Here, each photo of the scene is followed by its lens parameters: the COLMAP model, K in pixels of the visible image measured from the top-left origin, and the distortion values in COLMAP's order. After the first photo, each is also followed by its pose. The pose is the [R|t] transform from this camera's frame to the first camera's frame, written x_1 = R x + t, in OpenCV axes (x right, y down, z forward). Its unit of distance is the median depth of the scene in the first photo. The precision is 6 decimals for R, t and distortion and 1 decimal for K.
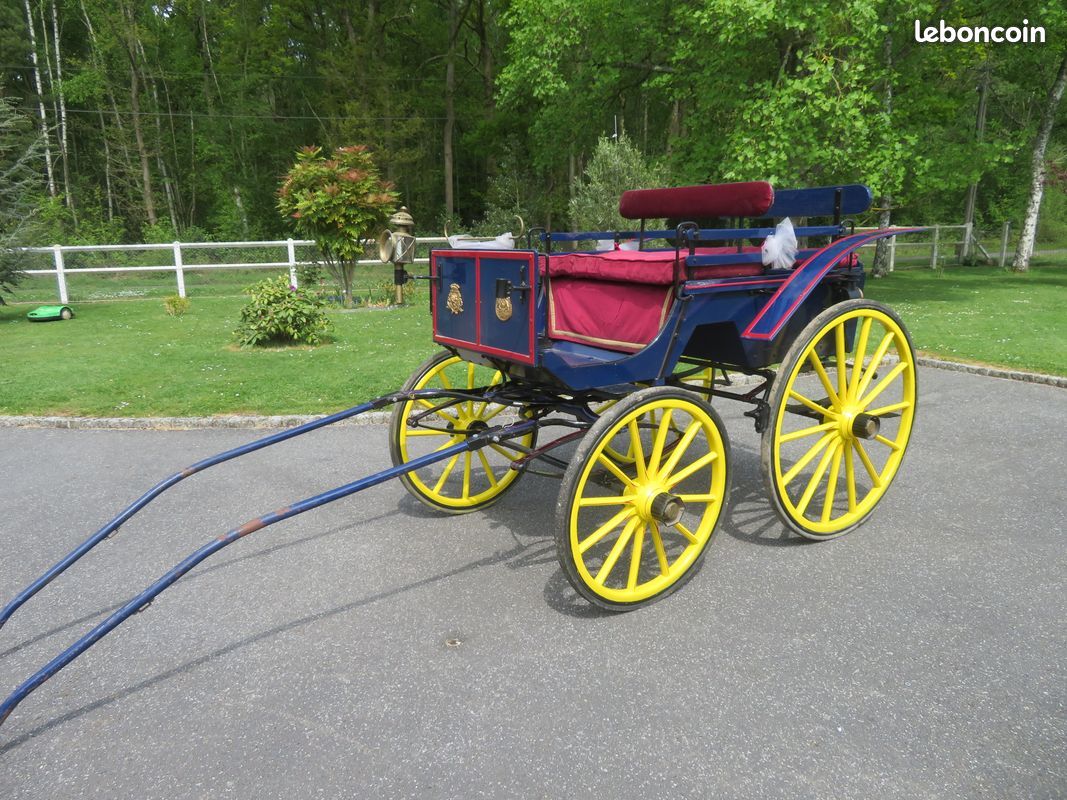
lens RADIAL K [[765.4, 0, 533.2], [0, 765.4, 388.8], [0, 0, 1]] dist [-0.005125, -0.003079]
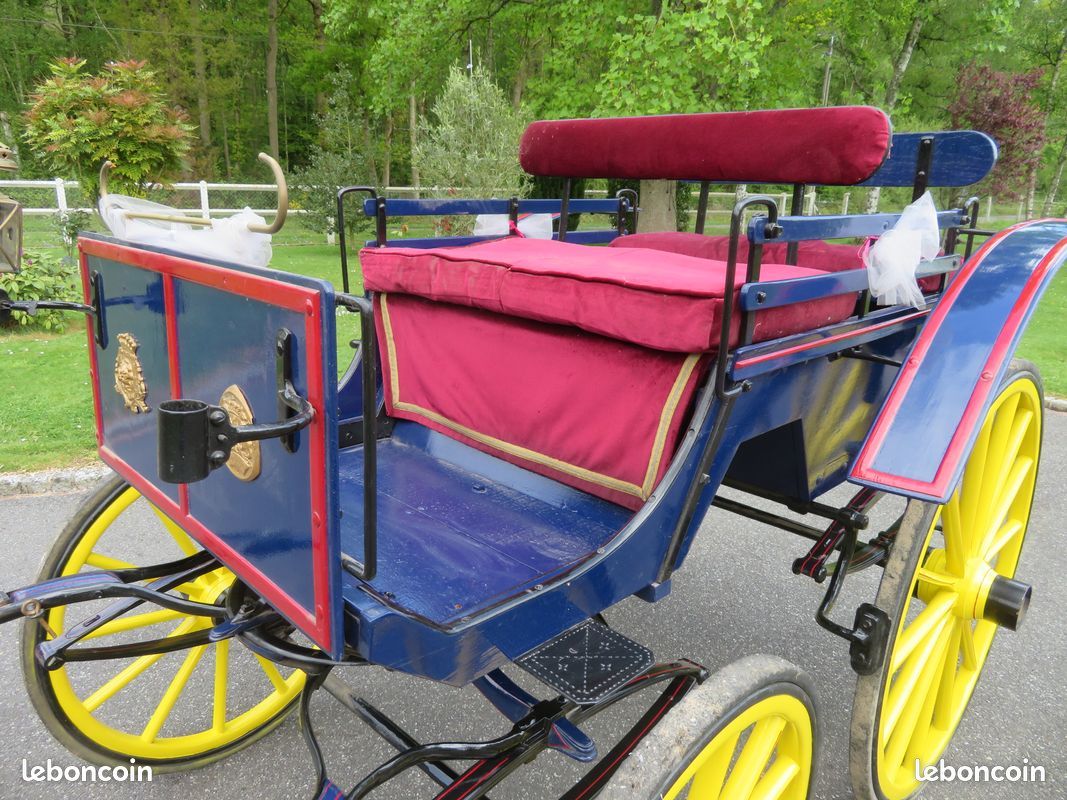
lens RADIAL K [[765.4, 0, 533.2], [0, 765.4, 388.8], [0, 0, 1]] dist [-0.005125, -0.003079]
pose [[0.979090, -0.011152, 0.203121, 0.005370], [-0.000797, 0.998278, 0.058649, -0.041829], [-0.203426, -0.057584, 0.977396, 0.186987]]
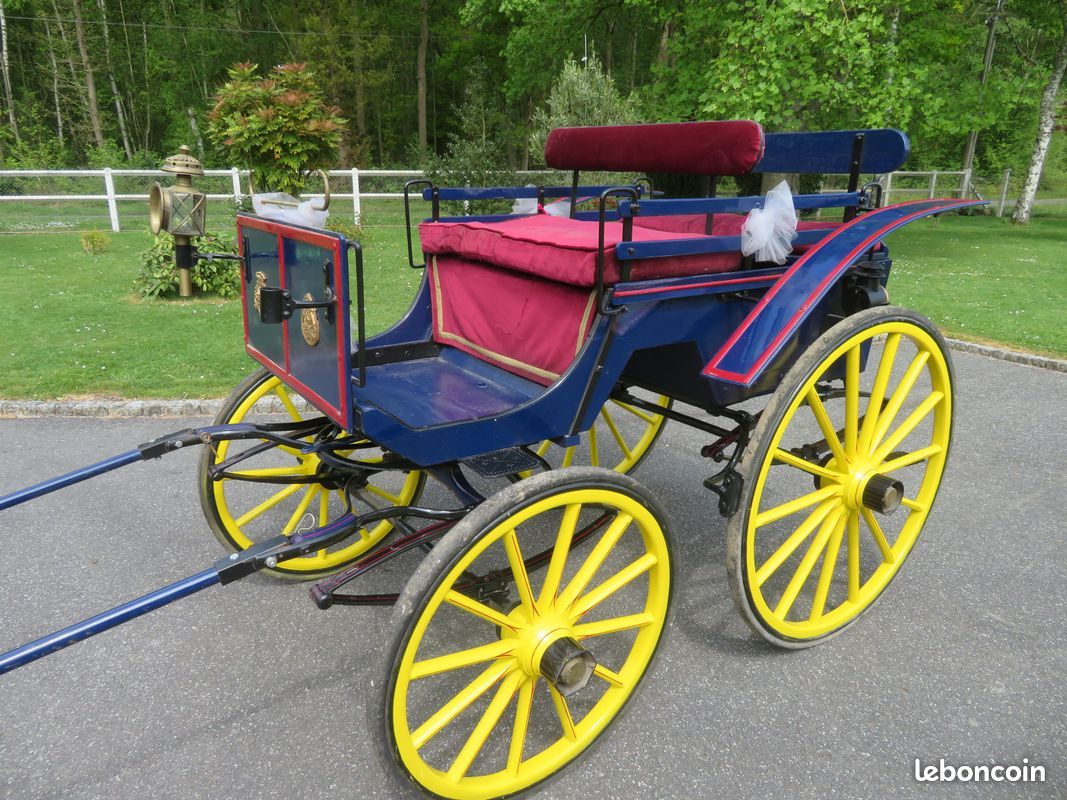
lens RADIAL K [[765.4, 0, 533.2], [0, 765.4, 388.8], [0, 0, 1]] dist [-0.005125, -0.003079]
pose [[0.999507, 0.019551, 0.024553, 0.035077], [-0.021537, 0.996281, 0.083430, -0.031154], [-0.022830, -0.083917, 0.996211, 0.111735]]
